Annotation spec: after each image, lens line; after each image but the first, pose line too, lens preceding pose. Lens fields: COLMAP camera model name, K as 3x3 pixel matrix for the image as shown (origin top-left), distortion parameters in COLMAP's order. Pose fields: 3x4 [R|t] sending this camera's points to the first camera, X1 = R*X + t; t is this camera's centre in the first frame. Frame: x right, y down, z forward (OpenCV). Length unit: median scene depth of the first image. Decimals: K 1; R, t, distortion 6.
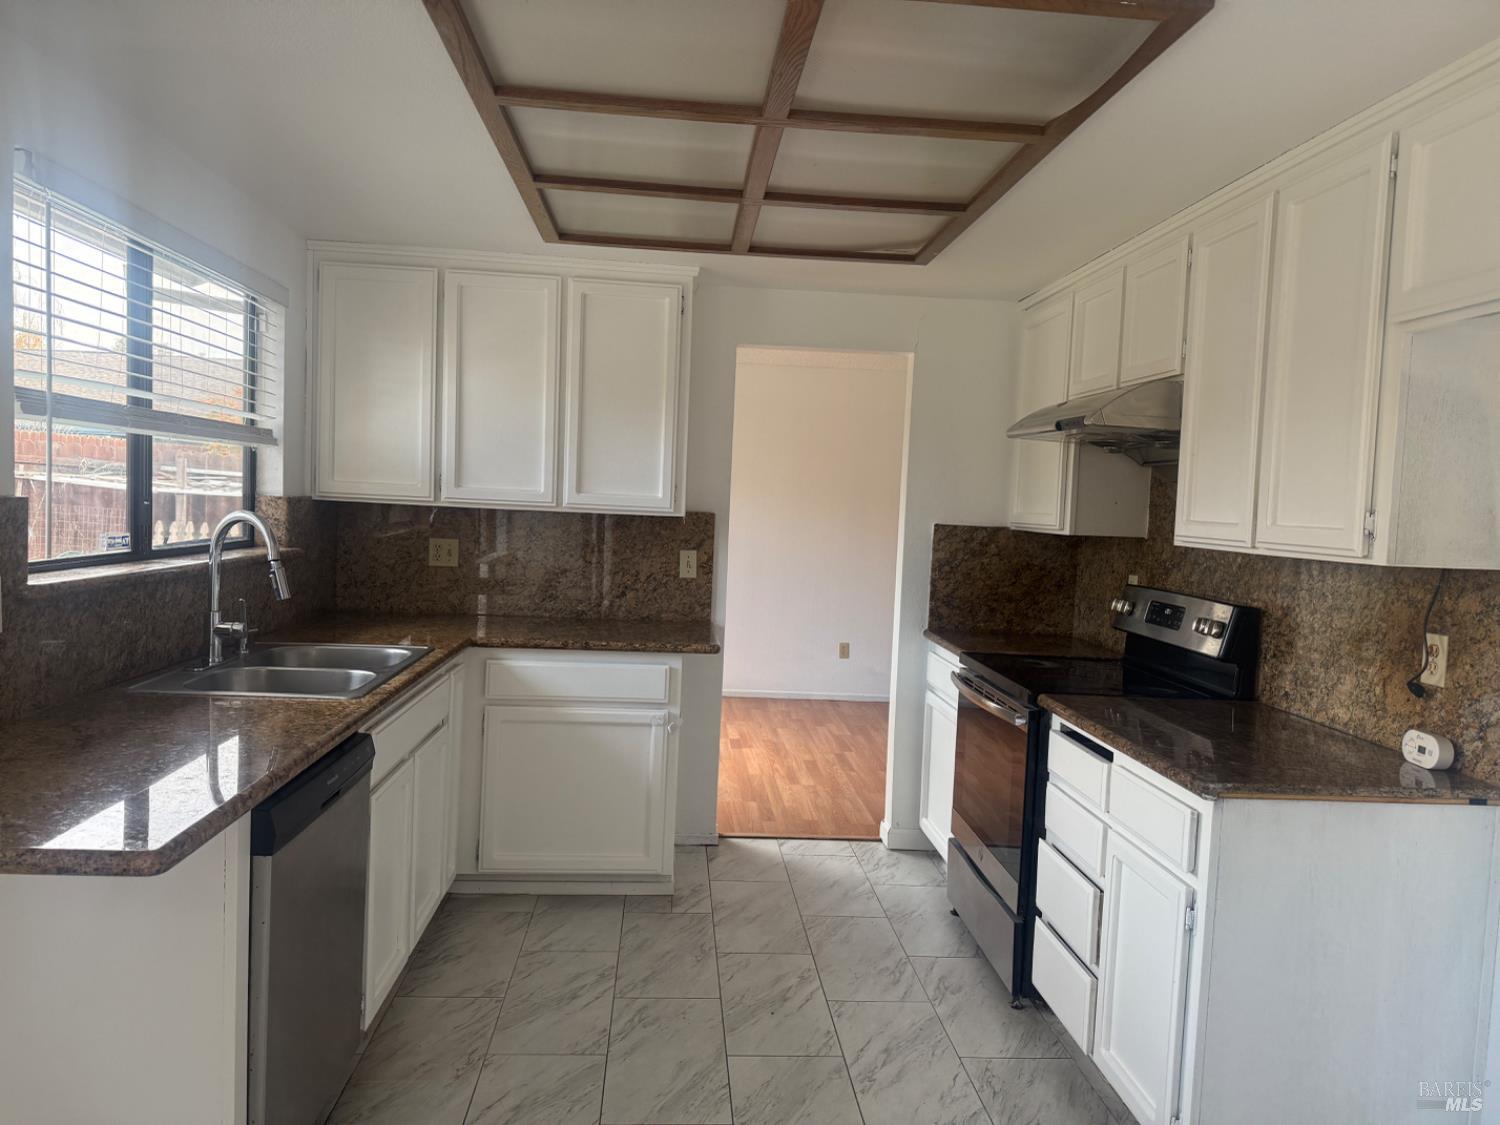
lens RADIAL K [[1047.6, 0, 745.1], [0, 1047.6, 560.3], [0, 0, 1]] dist [0.088767, -0.148178]
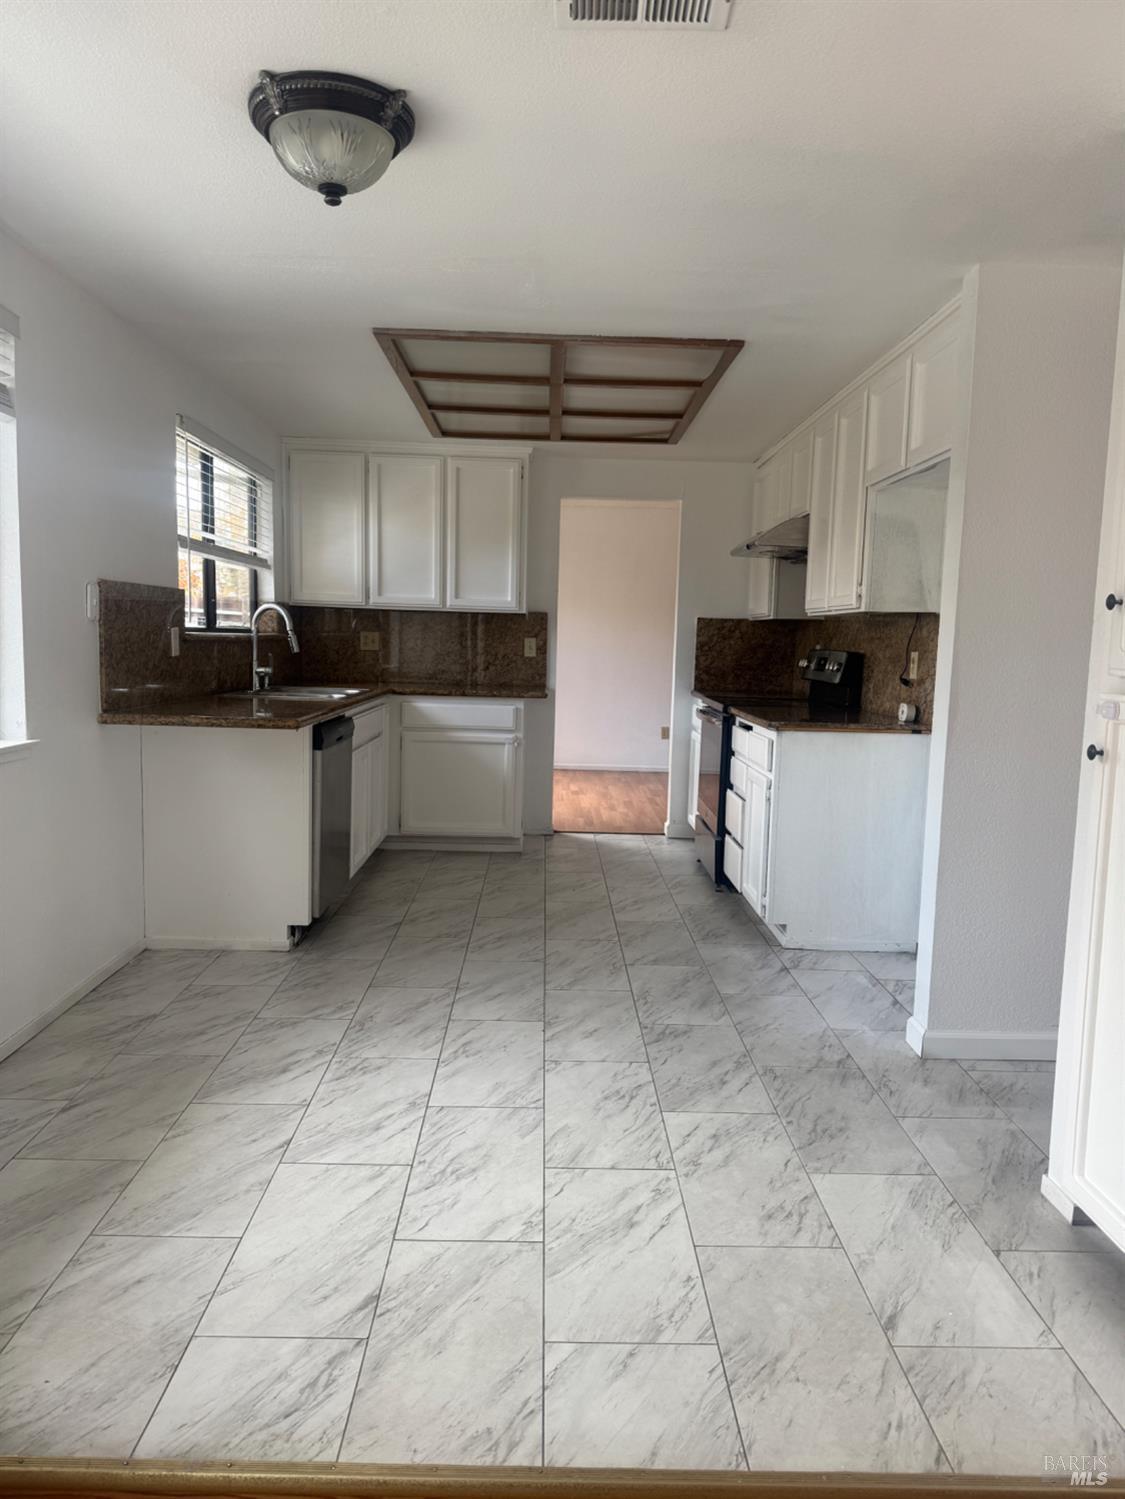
lens RADIAL K [[1046.9, 0, 563.3], [0, 1046.9, 755.1], [0, 0, 1]] dist [0.088767, -0.148178]
pose [[0.998402, -0.010460, -0.055535, 0.083855], [0.013317, 0.998593, 0.051320, 0.091836], [0.054920, -0.051978, 0.997137, -0.559243]]
